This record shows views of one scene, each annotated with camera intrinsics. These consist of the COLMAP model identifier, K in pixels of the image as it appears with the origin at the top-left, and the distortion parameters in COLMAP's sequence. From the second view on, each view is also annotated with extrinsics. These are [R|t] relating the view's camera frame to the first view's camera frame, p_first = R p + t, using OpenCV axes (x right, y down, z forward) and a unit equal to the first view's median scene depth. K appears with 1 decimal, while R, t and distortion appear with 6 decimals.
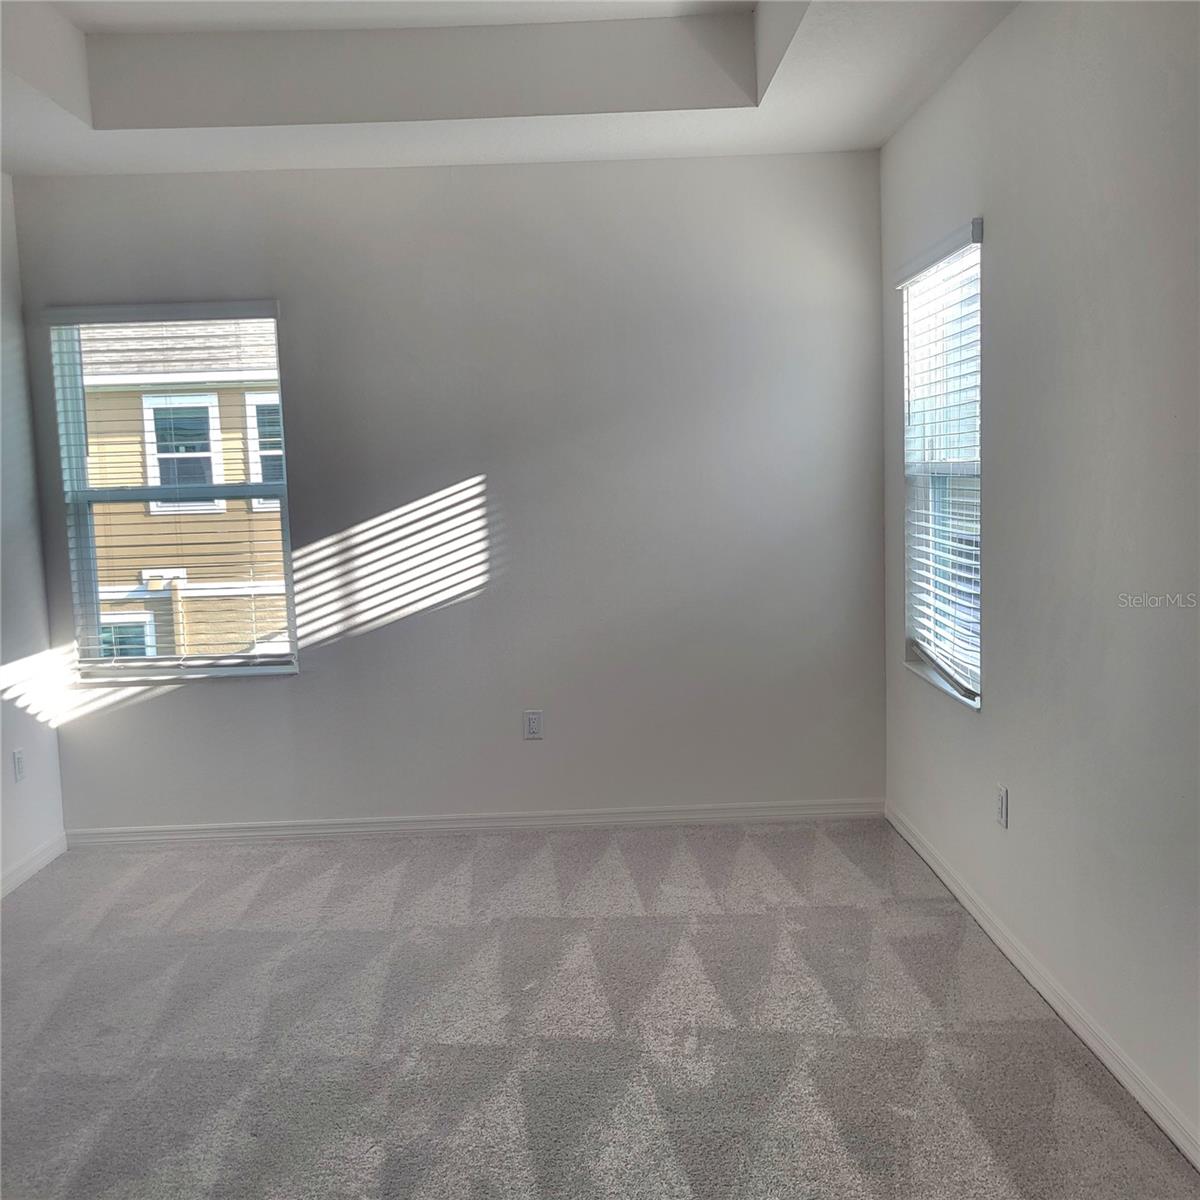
lens RADIAL K [[1215.0, 0, 624.6], [0, 1215.0, 578.9], [0, 0, 1]] dist [0.028637, 0.000000]
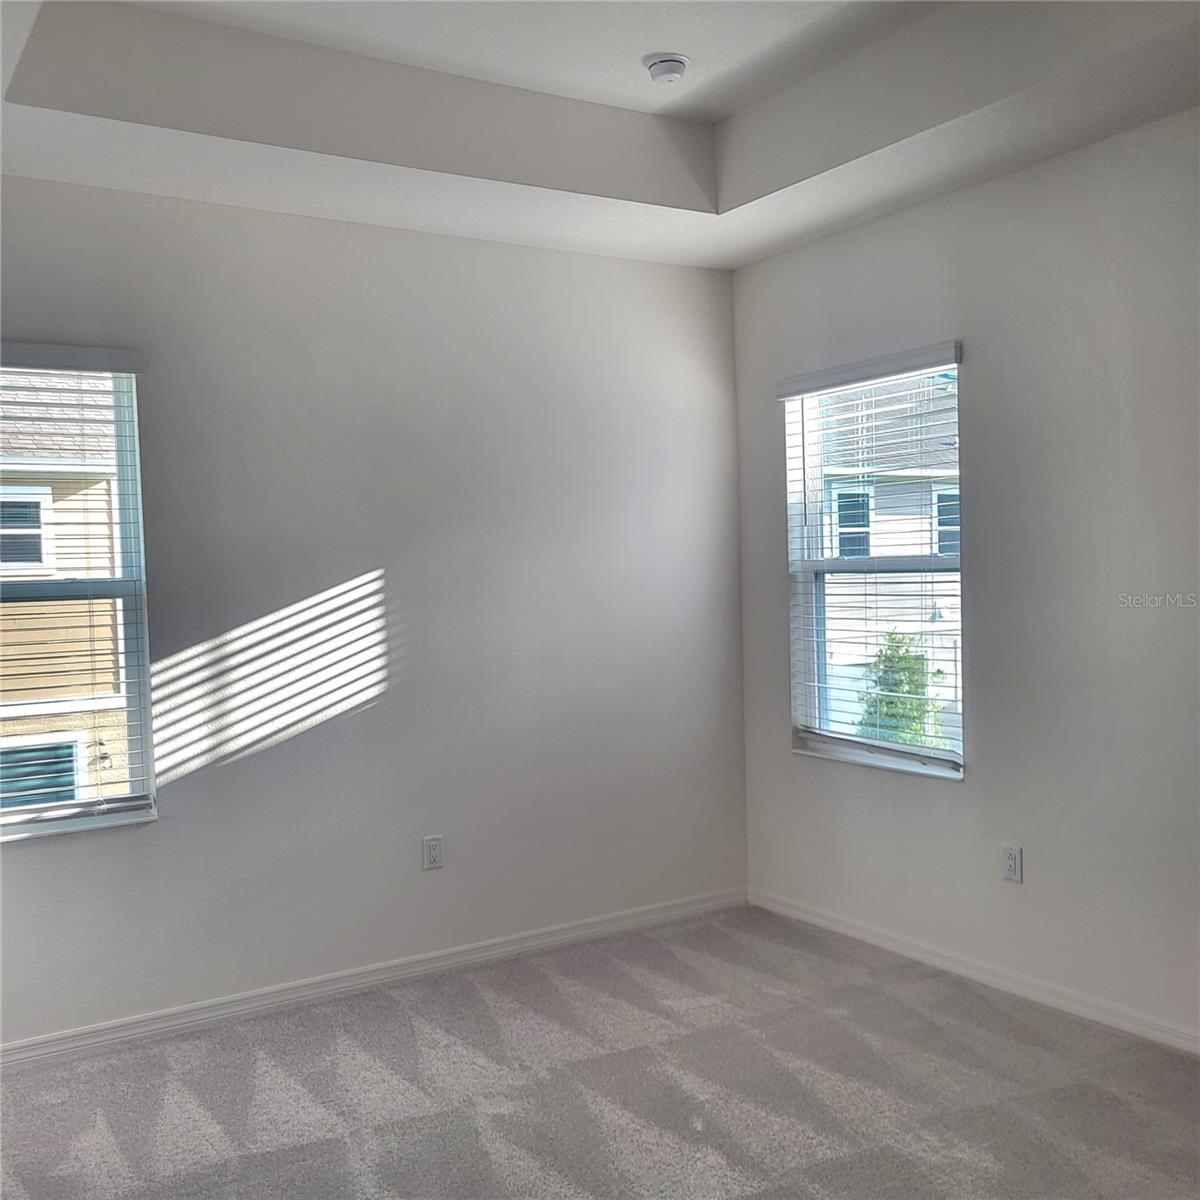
lens RADIAL K [[1215.0, 0, 602.3], [0, 1215.0, 600.0], [0, 0, 1]] dist [0.028637, 0.000000]
pose [[0.851530, -0.003710, 0.524293, -0.455609], [0.047466, 0.996414, -0.070041, 0.005553], [-0.522153, 0.084528, 0.848652, 0.178176]]
